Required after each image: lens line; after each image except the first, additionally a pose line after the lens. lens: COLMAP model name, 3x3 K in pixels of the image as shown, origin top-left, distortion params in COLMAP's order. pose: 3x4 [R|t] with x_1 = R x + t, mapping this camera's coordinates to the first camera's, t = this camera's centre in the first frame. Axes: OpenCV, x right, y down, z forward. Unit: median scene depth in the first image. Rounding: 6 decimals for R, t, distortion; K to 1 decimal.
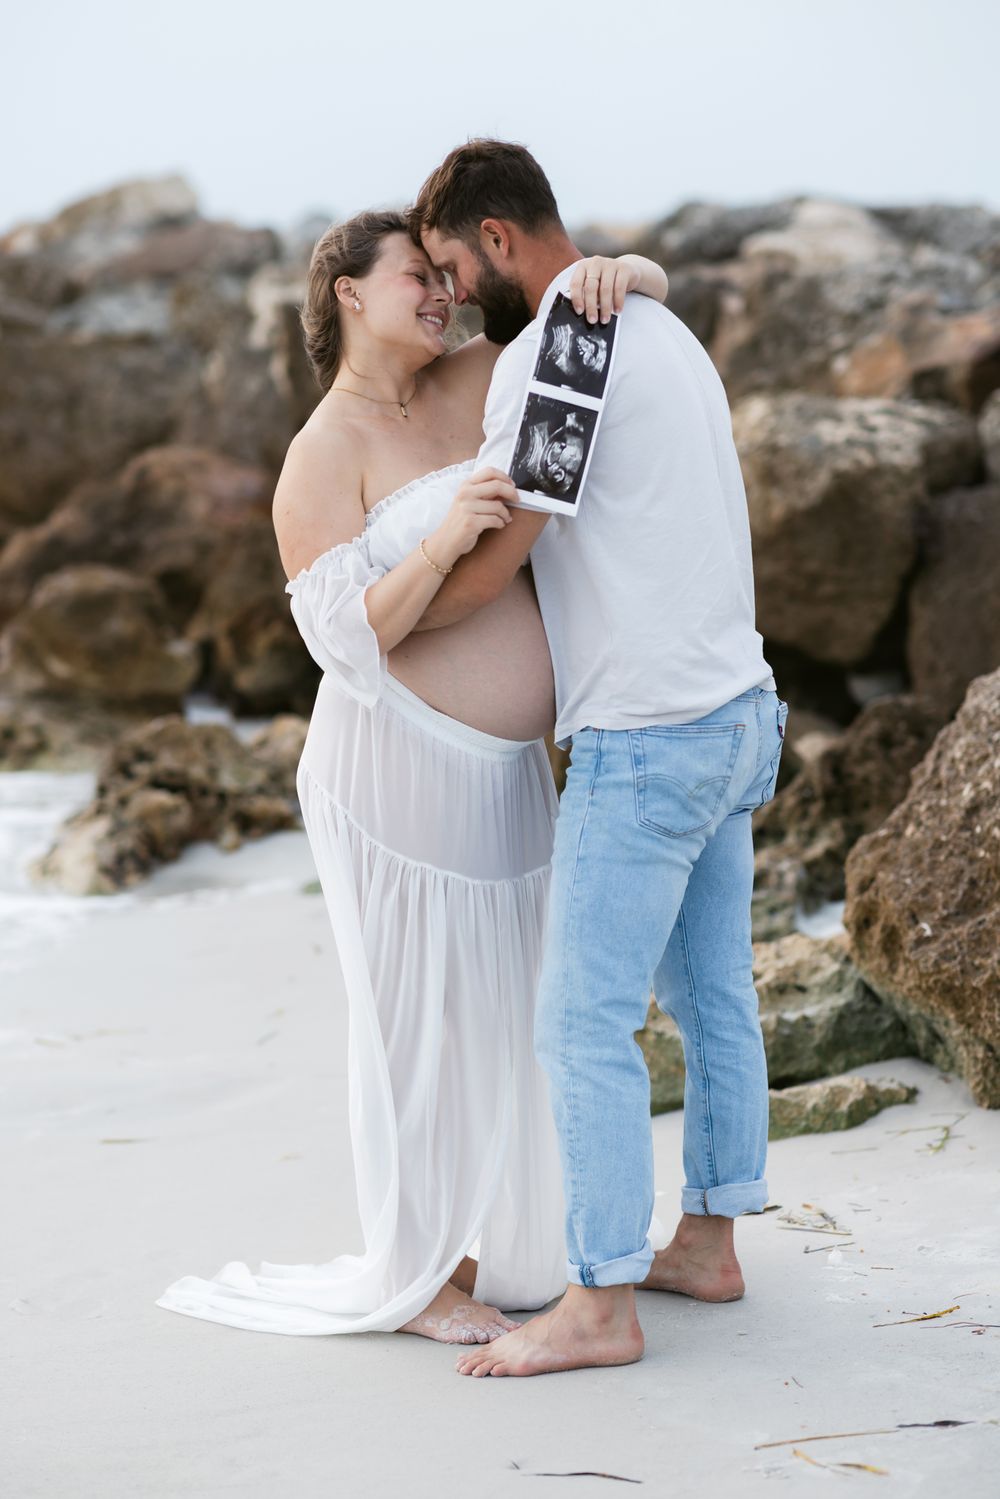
lens RADIAL K [[3511.1, 0, 499.6], [0, 3511.1, 749.2], [0, 0, 1]] dist [0.051975, 0.000000]
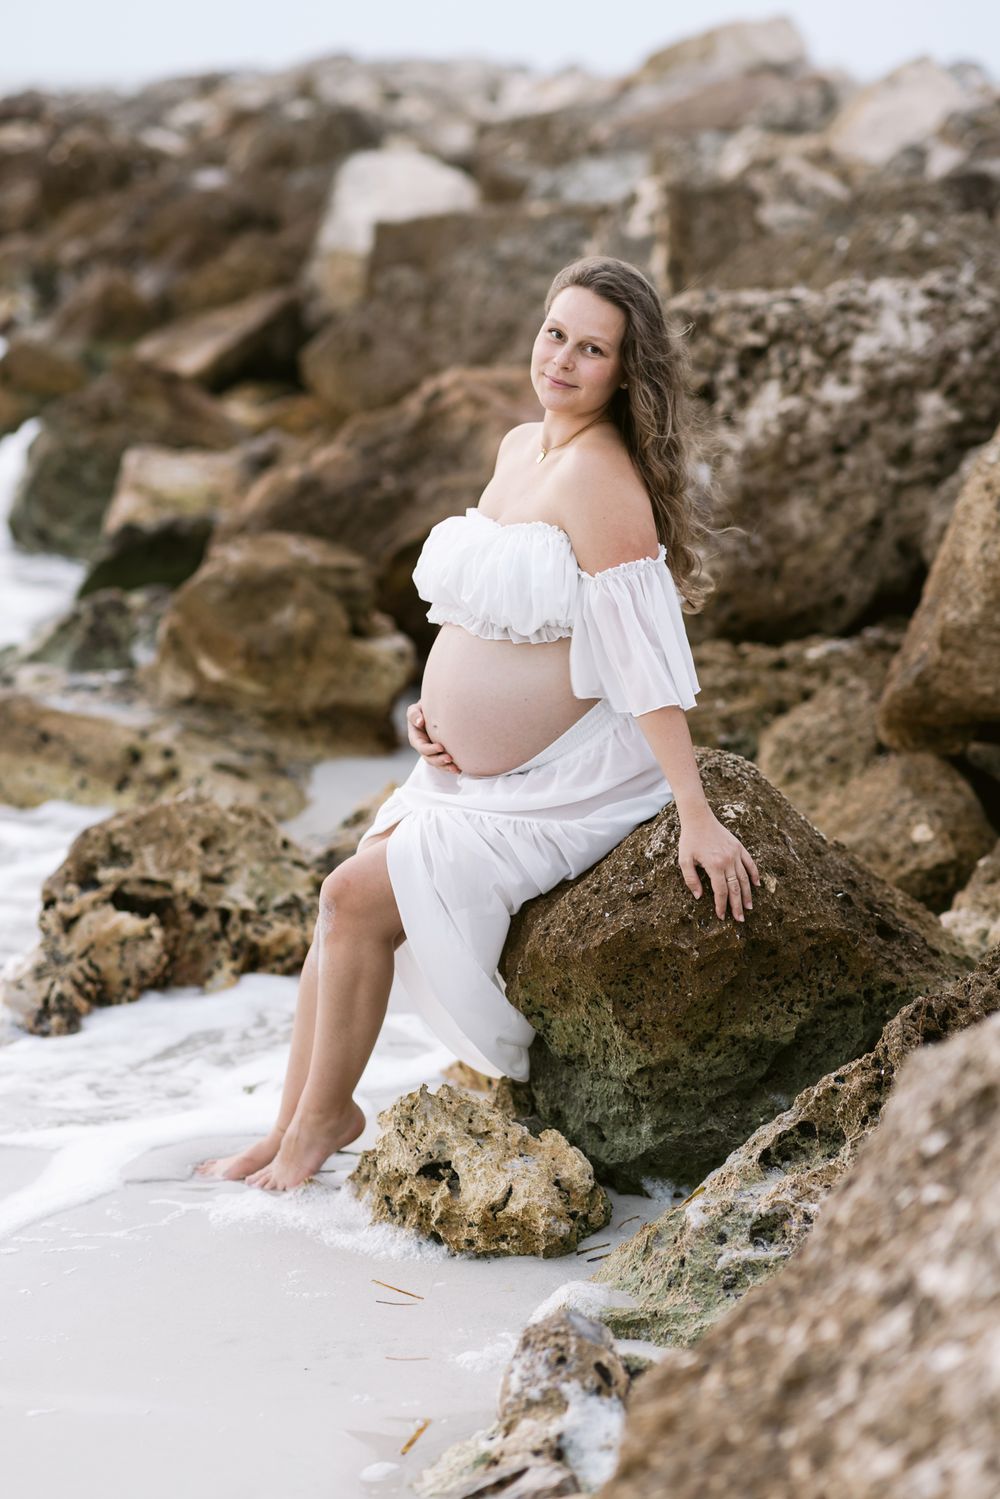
lens RADIAL K [[3511.1, 0, 500.5], [0, 3511.1, 749.5], [0, 0, 1]] dist [0.051975, 0.000000]
pose [[0.977181, 0.047752, -0.206971, 0.095357], [-0.038592, 0.998098, 0.048072, -0.045031], [0.208872, -0.038988, 0.977165, 0.264938]]
